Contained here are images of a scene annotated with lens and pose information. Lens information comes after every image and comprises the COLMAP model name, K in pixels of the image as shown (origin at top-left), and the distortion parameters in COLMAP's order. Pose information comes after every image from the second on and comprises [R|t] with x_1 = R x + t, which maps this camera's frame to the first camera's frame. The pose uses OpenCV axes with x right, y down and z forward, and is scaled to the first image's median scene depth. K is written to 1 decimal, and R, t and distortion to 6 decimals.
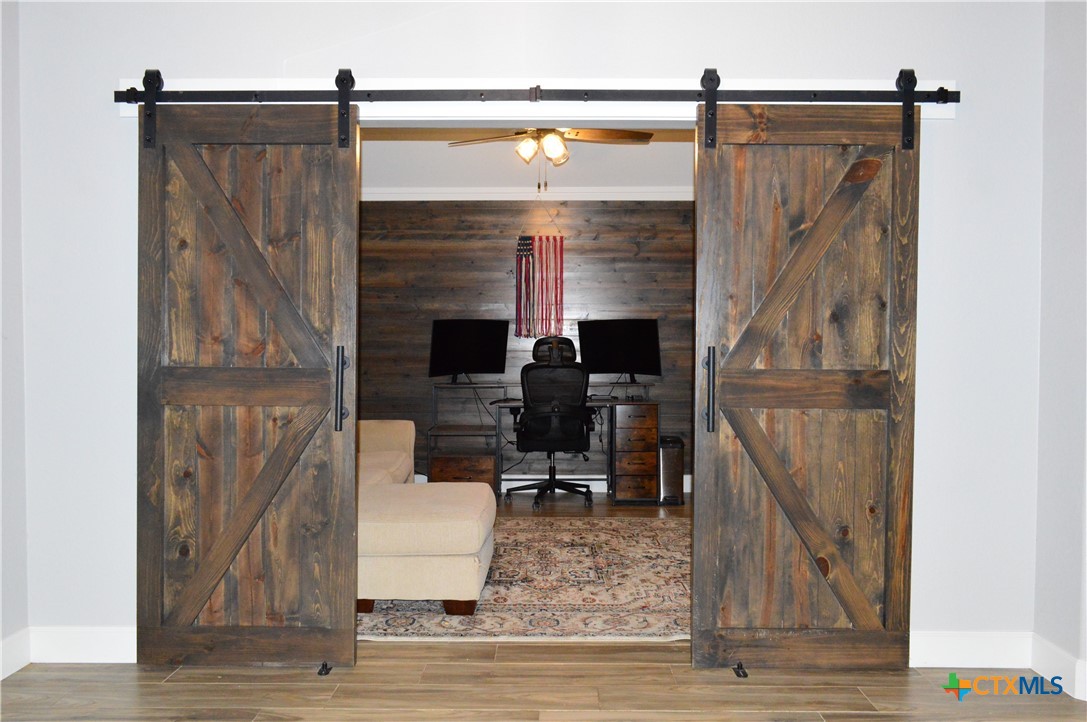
lens RADIAL K [[861.8, 0, 544.8], [0, 861.8, 366.0], [0, 0, 1]] dist [-0.012124, 0.006130]
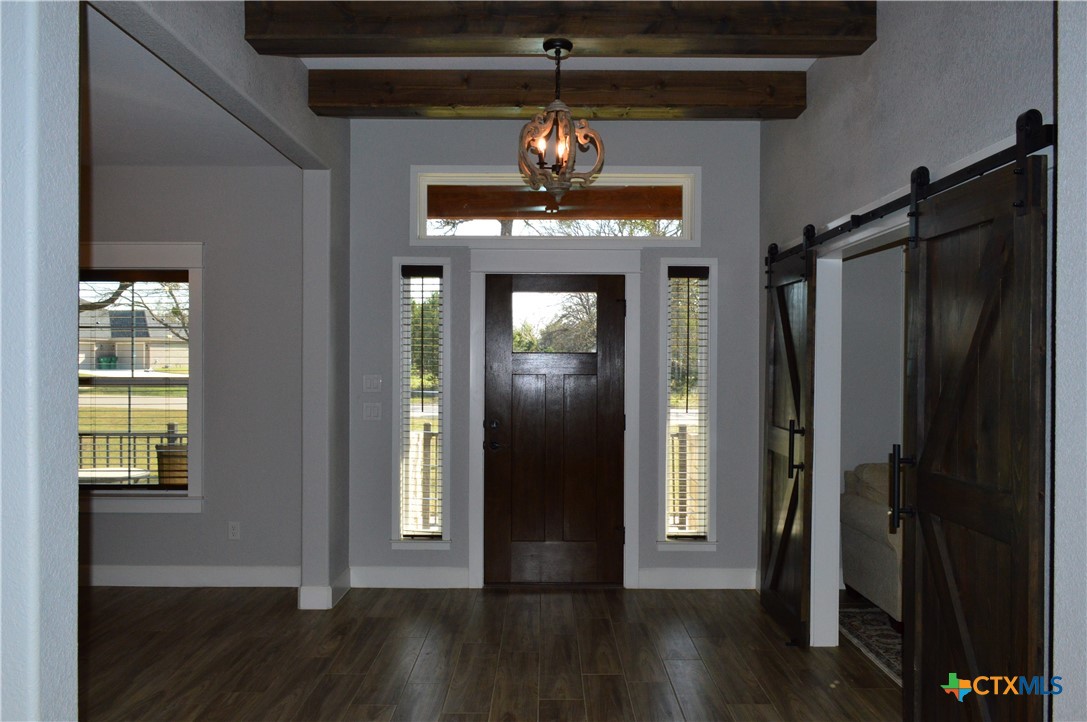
lens RADIAL K [[861.8, 0, 544.8], [0, 861.8, 366.0], [0, 0, 1]] dist [-0.012124, 0.006130]
pose [[0.013091, 0.001620, -0.999913, 1.197884], [-0.021467, 0.999769, 0.001339, -0.107252], [0.999684, 0.021448, 0.013123, 0.562051]]
